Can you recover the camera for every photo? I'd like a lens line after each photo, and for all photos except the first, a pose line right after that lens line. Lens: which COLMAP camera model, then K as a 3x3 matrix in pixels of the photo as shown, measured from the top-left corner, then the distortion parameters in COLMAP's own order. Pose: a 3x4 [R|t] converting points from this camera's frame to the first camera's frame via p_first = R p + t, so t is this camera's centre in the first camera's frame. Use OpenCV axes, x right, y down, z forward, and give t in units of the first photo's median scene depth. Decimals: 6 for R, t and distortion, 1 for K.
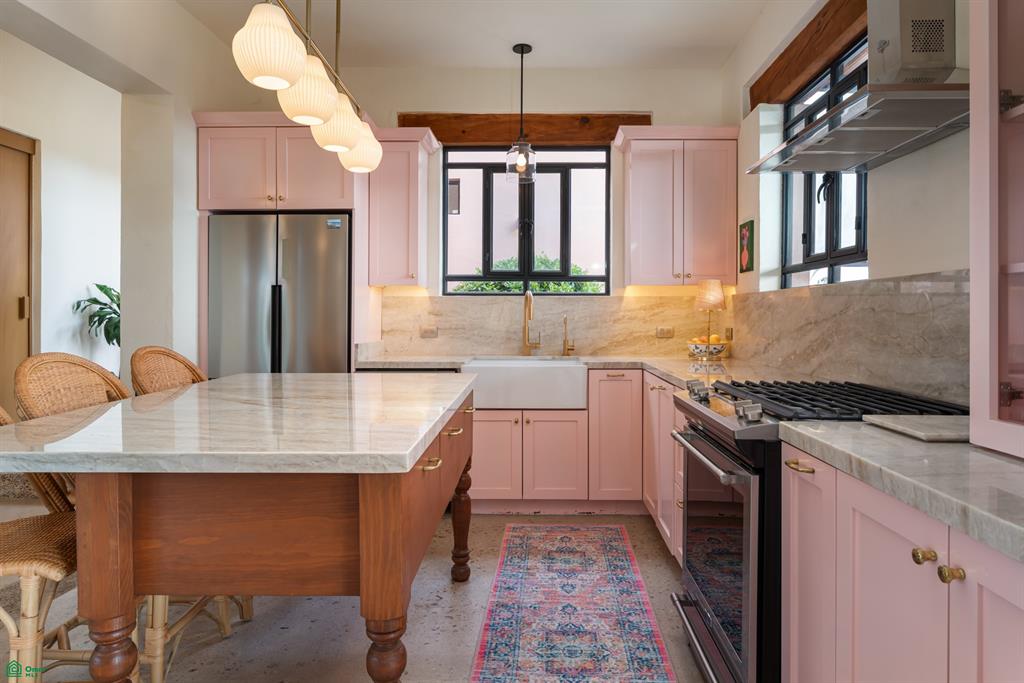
lens RADIAL K [[638.9, 0, 520.2], [0, 638.9, 314.9], [0, 0, 1]] dist [-0.007524, 0.001218]
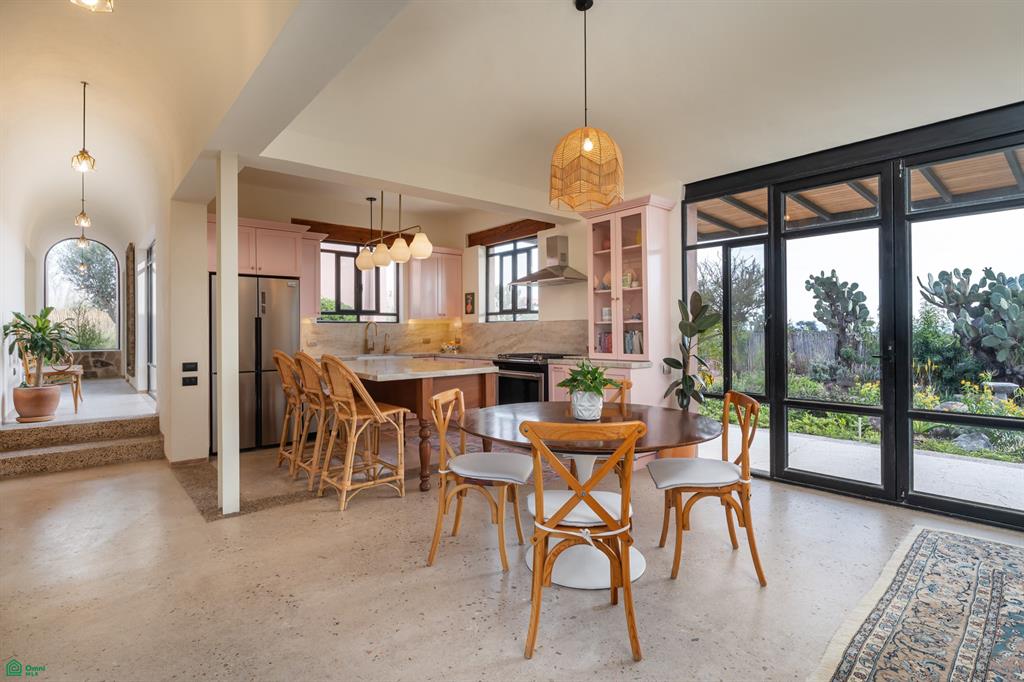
lens RADIAL K [[513.9, 0, 509.1], [0, 513.9, 333.5], [0, 0, 1]] dist [0.006604, 0.000361]
pose [[0.752562, -0.009539, 0.658453, -0.777950], [0.007392, 0.999954, 0.006038, -0.005927], [-0.658480, 0.000324, 0.752598, -0.516566]]
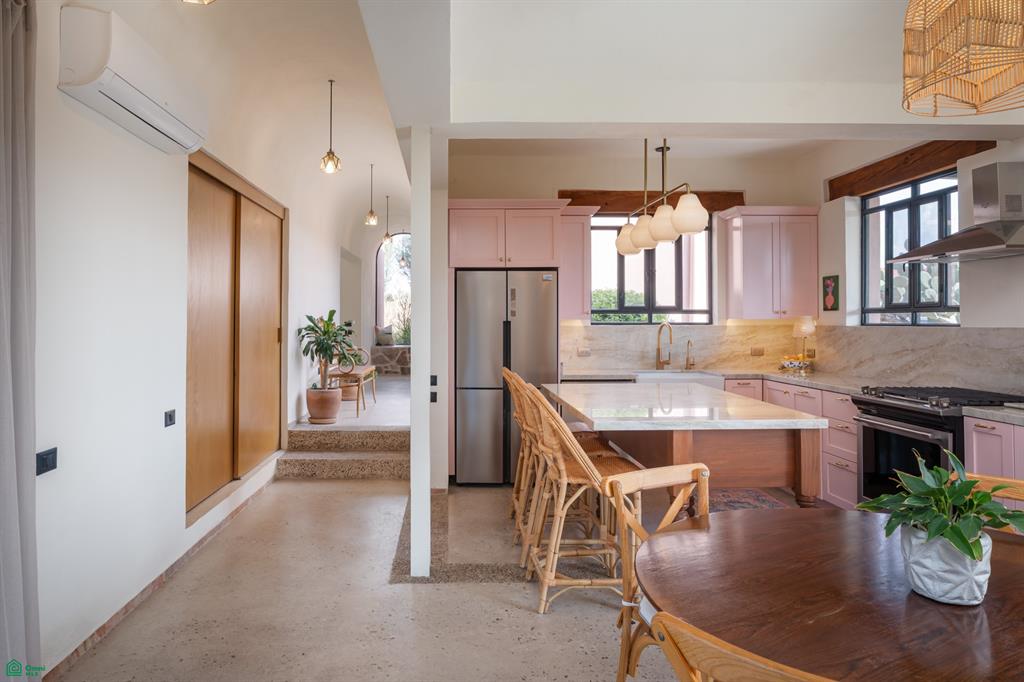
lens RADIAL K [[657.0, 0, 447.3], [0, 657.0, 311.2], [0, 0, 1]] dist [-0.015398, 0.010148]
pose [[0.999650, -0.002338, 0.026353, -0.537790], [0.002737, 0.999882, -0.015133, -0.045794], [-0.026315, 0.015199, 0.999538, -0.436488]]
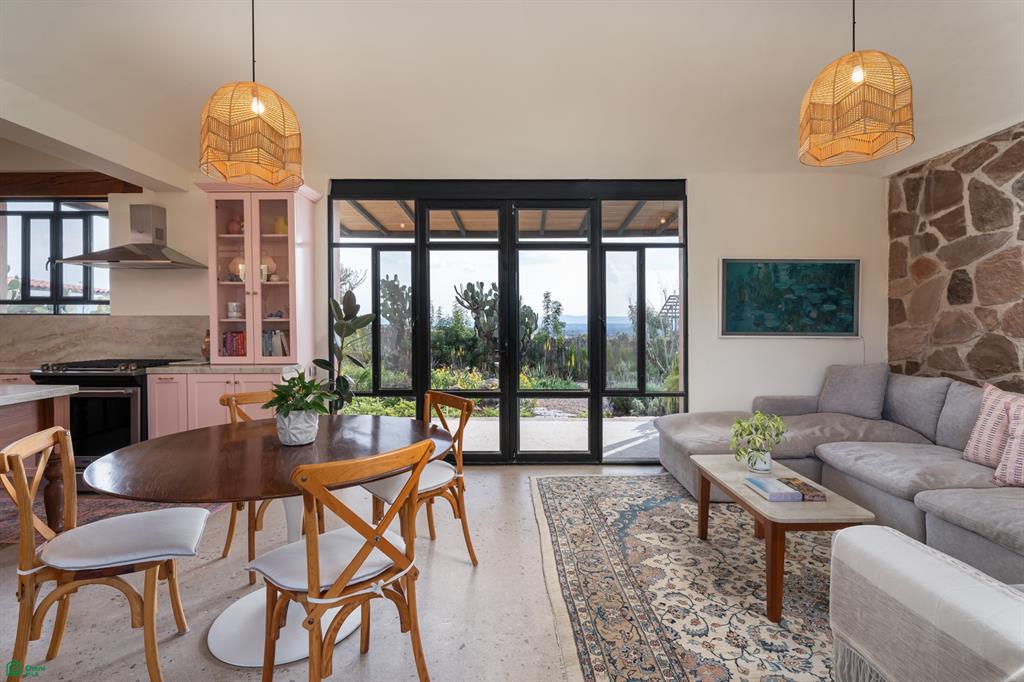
lens RADIAL K [[486.8, 0, 521.0], [0, 486.8, 330.7], [0, 0, 1]] dist [0.005115, 0.000048]
pose [[-0.010822, -0.018803, 0.999765, -0.787009], [-0.001662, 0.999822, 0.018787, -0.021890], [-0.999940, -0.001458, -0.010852, -0.304592]]
